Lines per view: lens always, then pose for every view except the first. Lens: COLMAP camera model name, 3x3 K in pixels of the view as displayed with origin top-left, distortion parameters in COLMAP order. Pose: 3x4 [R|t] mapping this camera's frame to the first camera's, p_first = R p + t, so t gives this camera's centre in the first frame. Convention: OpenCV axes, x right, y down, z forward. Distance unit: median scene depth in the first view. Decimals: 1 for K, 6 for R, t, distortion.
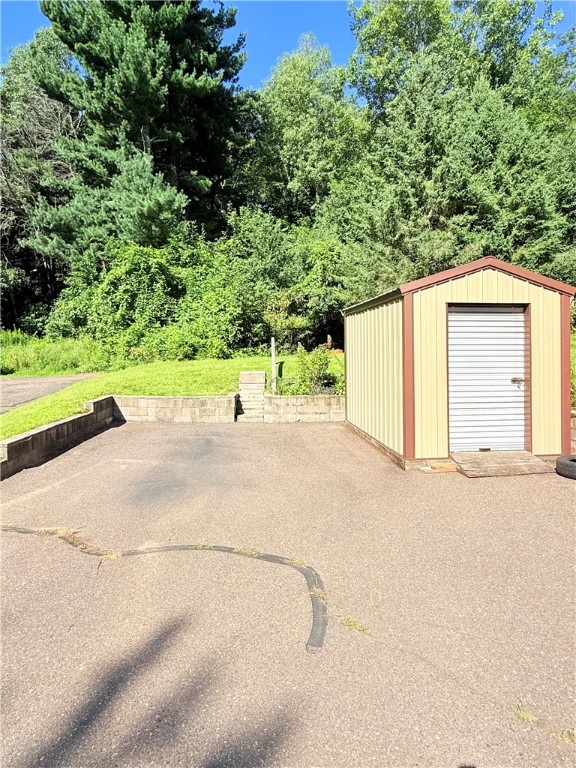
lens RADIAL K [[438.1, 0, 288.0], [0, 438.1, 384.0], [0, 0, 1]] dist [0.001341, 0.000458]
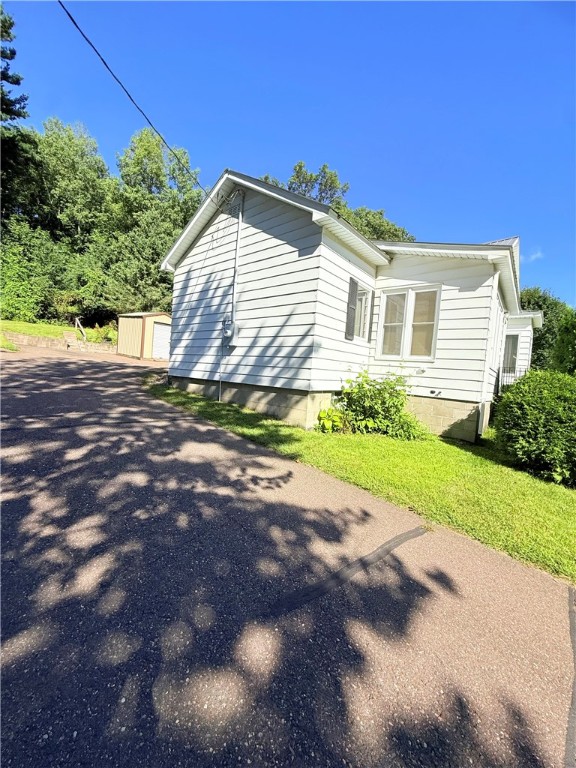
lens RADIAL K [[305.6, 0, 288.0], [0, 305.6, 384.0], [0, 0, 1]] dist [0.000337, -0.000131]
pose [[0.726754, 0.044980, 0.685423, -0.235421], [-0.080893, 0.996515, 0.020376, 0.086032], [-0.682118, -0.070254, 0.727860, -0.705447]]
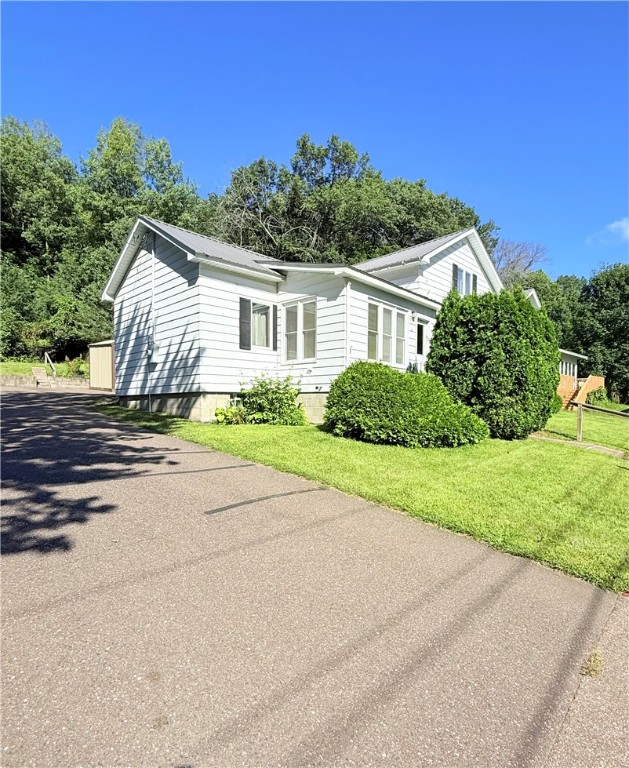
lens RADIAL K [[422.9, 0, 314.7], [0, 422.9, 417.7], [0, 0, 1]] dist [-0.000634, 0.000900]
pose [[0.774739, -0.005377, 0.632258, -0.236831], [-0.006342, 0.999847, 0.016275, 0.120564], [-0.632249, -0.016619, 0.774587, -1.008470]]
